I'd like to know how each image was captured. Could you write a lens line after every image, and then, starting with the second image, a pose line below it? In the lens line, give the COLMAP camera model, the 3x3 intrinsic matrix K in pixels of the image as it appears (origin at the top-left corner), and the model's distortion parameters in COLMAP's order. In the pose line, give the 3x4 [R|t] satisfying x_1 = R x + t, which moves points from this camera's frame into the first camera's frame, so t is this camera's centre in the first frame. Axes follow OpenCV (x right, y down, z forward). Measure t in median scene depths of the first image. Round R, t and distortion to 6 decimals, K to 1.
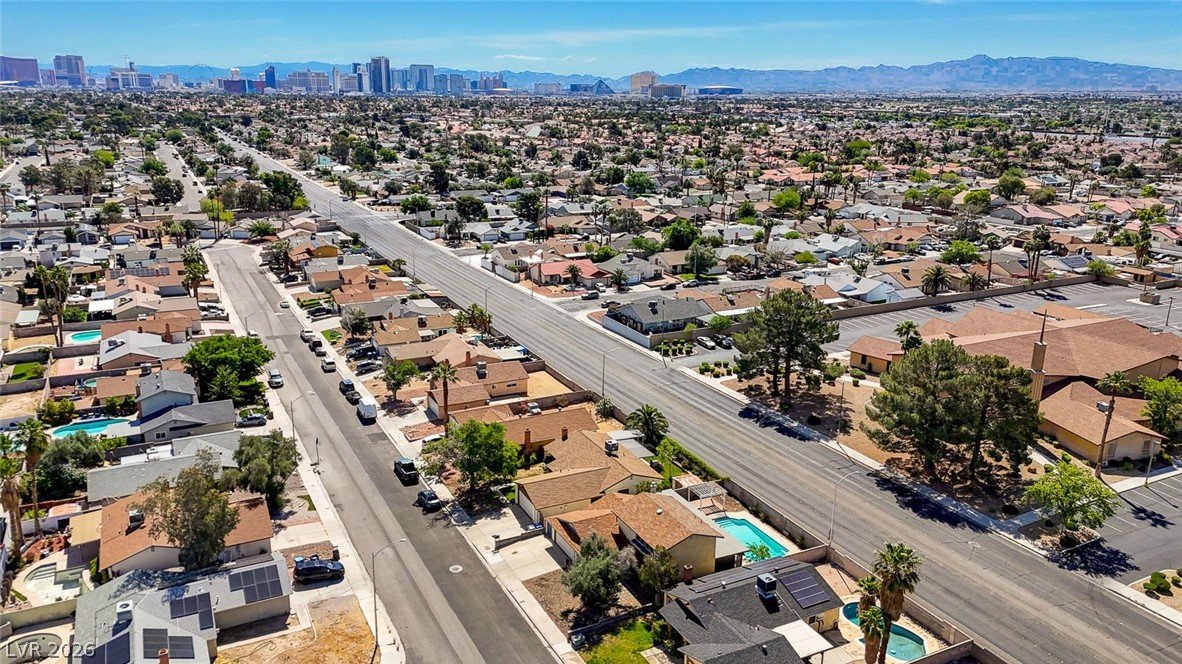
lens RADIAL K [[862.8, 0, 582.1], [0, 862.8, 332.9], [0, 0, 1]] dist [0.086002, -0.092025]
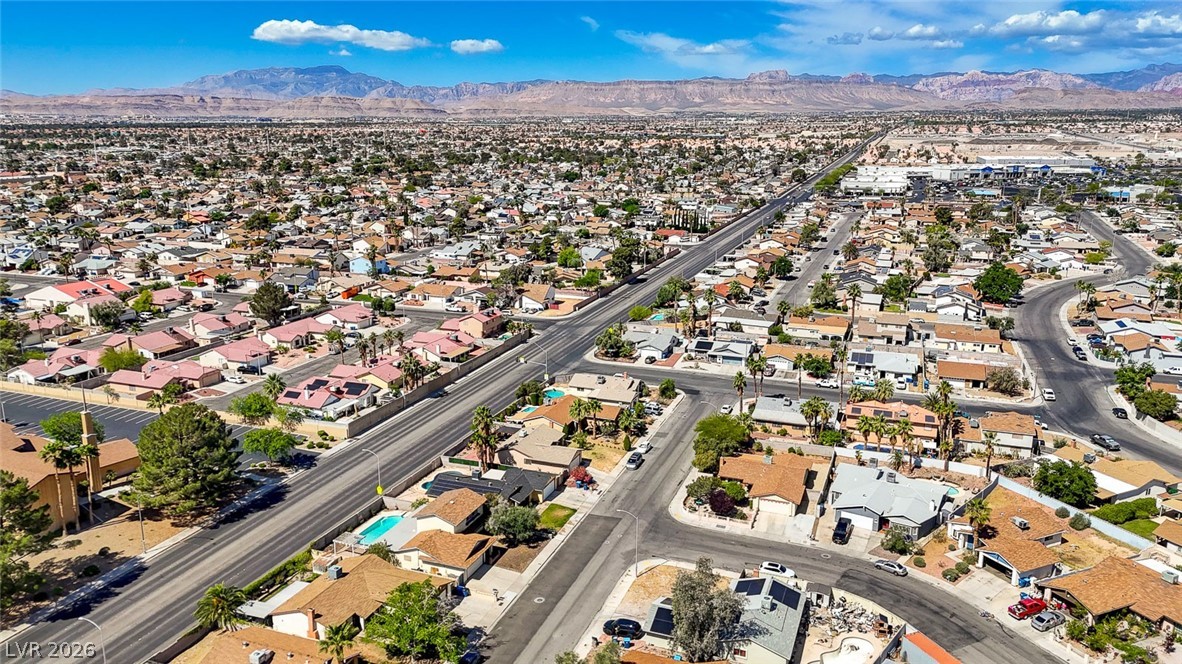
lens RADIAL K [[862.8, 0, 582.1], [0, 862.8, 332.9], [0, 0, 1]] dist [0.086002, -0.092025]
pose [[-0.669093, -0.181539, 0.720665, -0.552763], [0.202558, 0.888446, 0.411867, -0.314058], [-0.715042, 0.421554, -0.557681, 0.805635]]
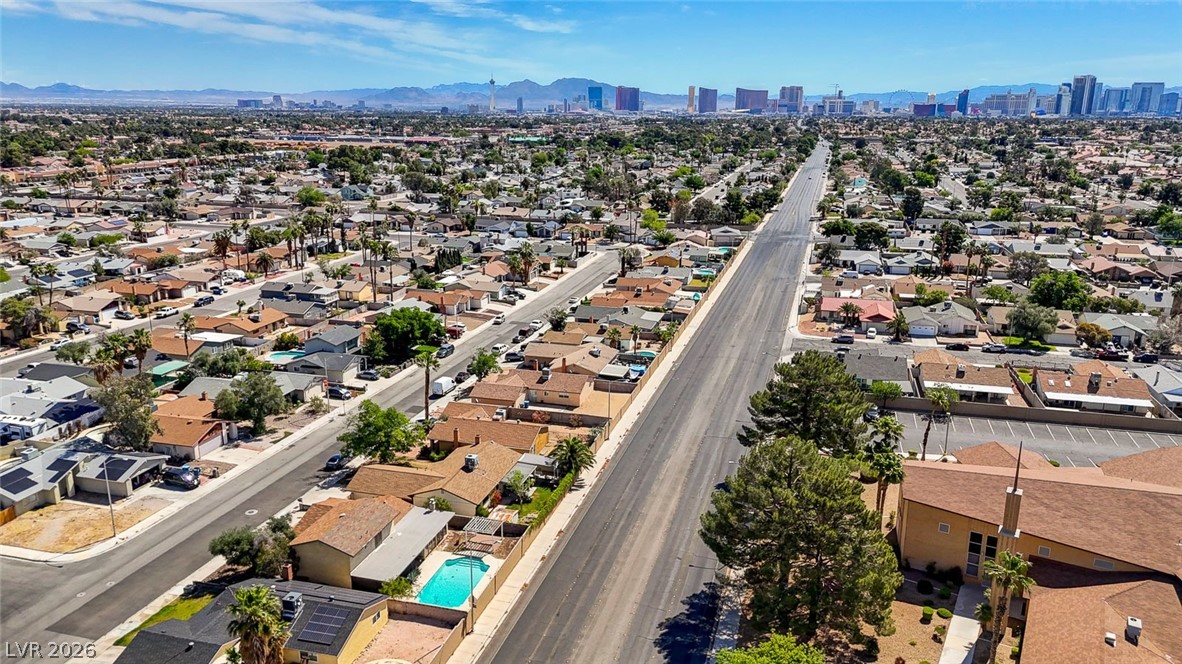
lens RADIAL K [[850.7, 0, 591.0], [0, 850.7, 332.0], [0, 0, 1]] dist [0.087220, -0.094142]
pose [[0.740935, 0.164338, -0.651159, 0.486674], [-0.179609, 0.982769, 0.043658, -0.053146], [0.647114, 0.084606, 0.757684, 0.214202]]
